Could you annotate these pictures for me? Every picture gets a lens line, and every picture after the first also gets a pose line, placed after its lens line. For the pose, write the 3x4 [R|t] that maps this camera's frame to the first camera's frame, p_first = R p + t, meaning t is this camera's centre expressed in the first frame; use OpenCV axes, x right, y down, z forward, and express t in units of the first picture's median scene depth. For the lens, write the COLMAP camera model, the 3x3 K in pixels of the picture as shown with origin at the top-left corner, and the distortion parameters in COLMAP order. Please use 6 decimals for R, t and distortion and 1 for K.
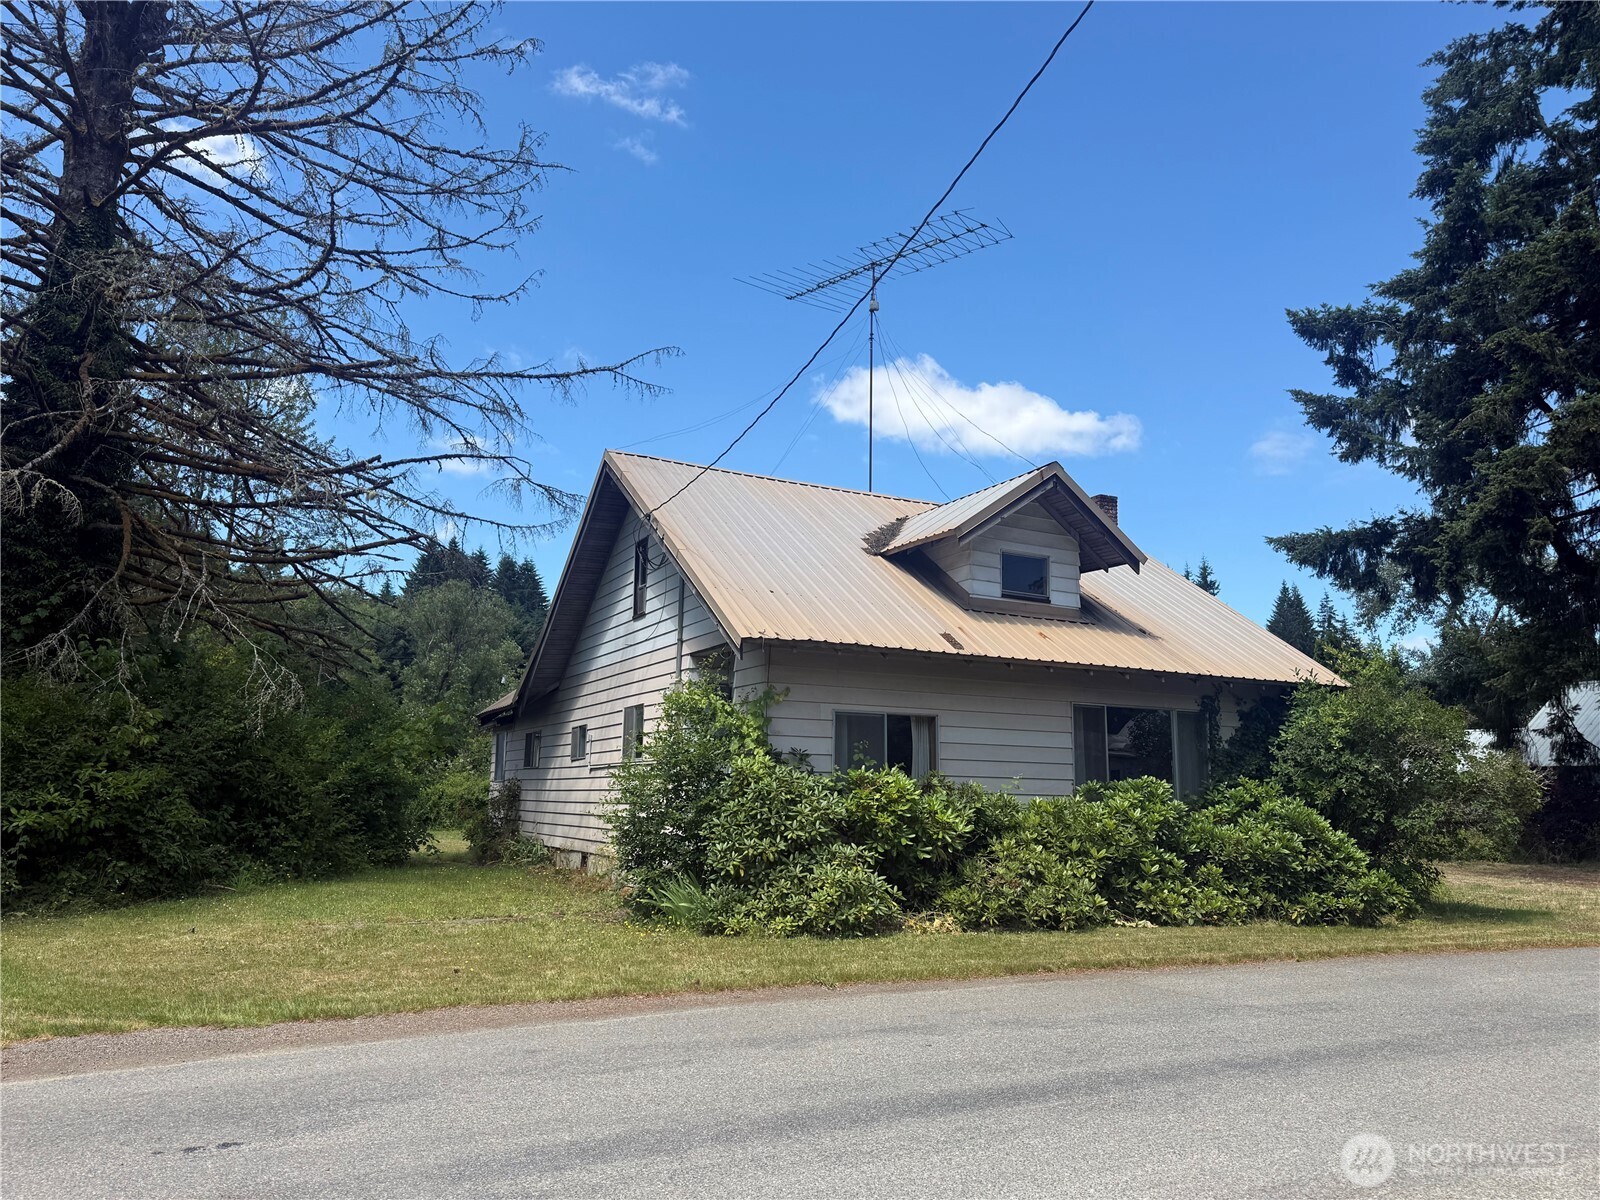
lens RADIAL K [[1122.6, 0, 800.0], [0, 1122.6, 600.0], [0, 0, 1]] dist [0.057954, -0.085306]
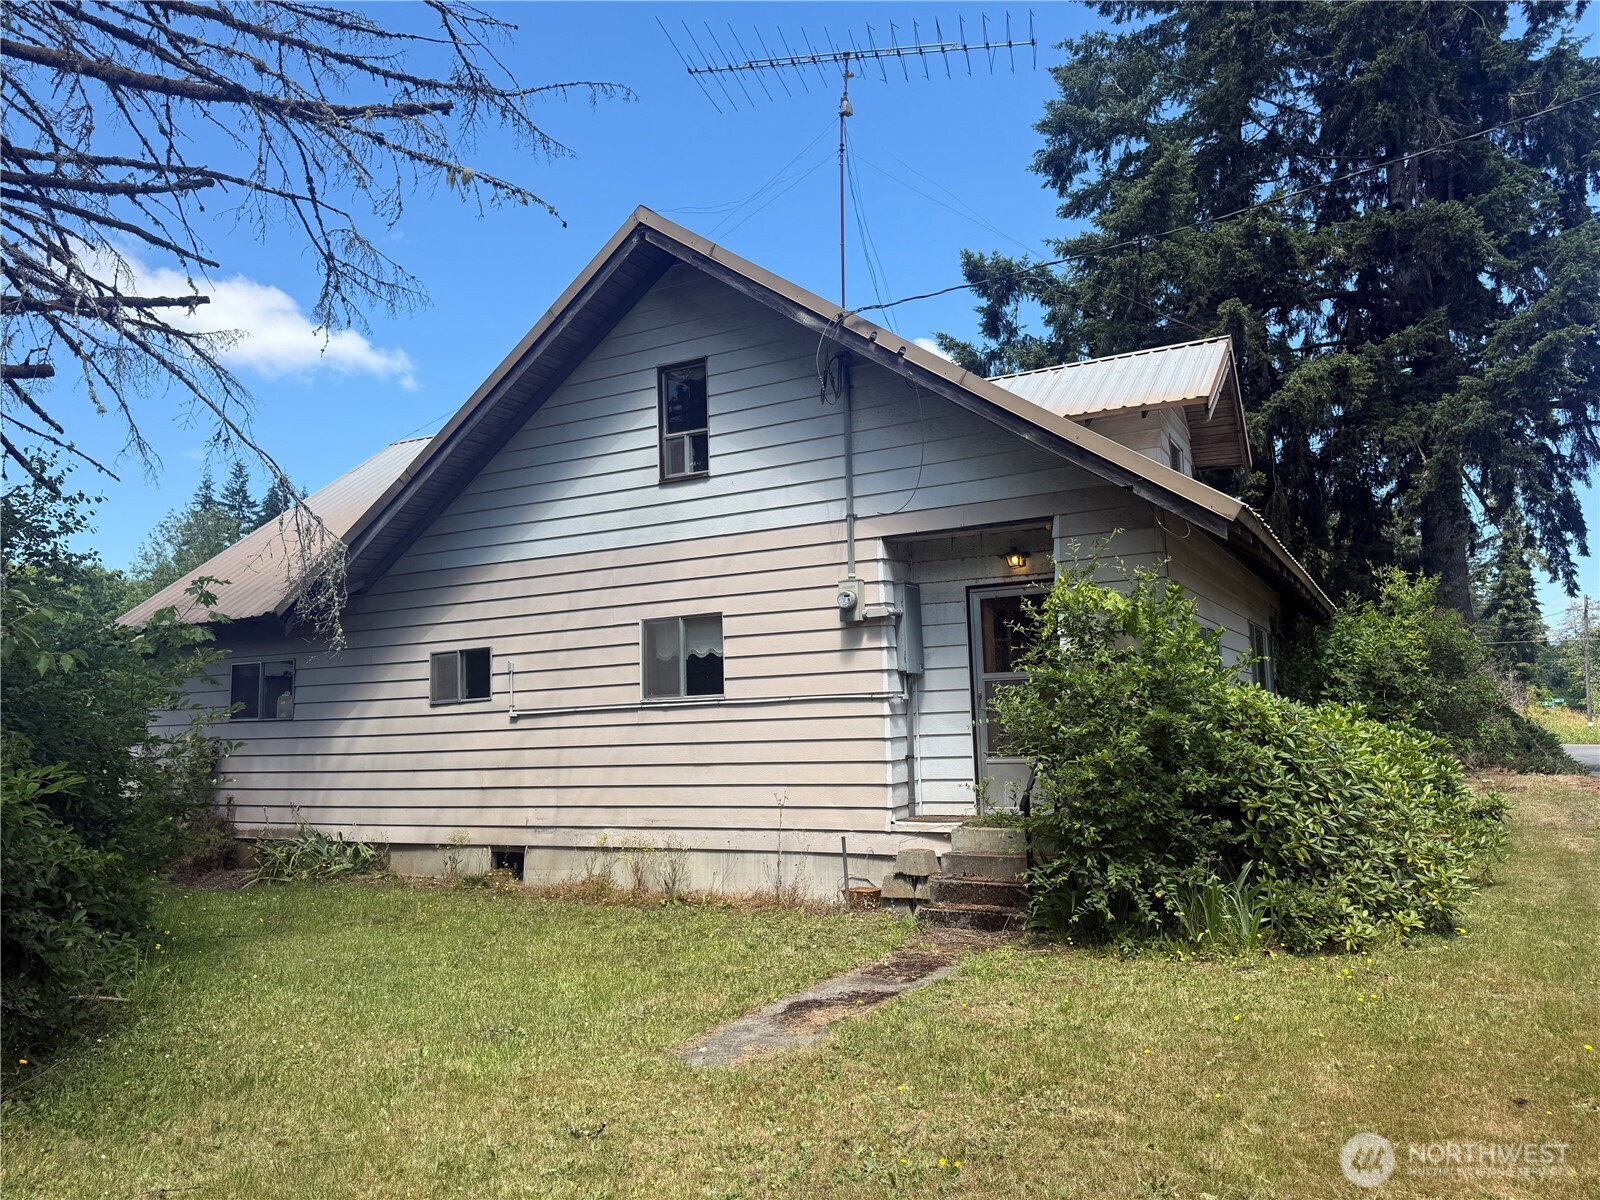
lens RADIAL K [[1122.6, 0, 800.0], [0, 1122.6, 600.0], [0, 0, 1]] dist [0.057954, -0.085306]
pose [[0.817771, 0.032855, 0.574606, -0.390898], [-0.060977, 0.997696, 0.029735, 0.051541], [-0.572305, -0.059355, 0.817890, 0.360564]]
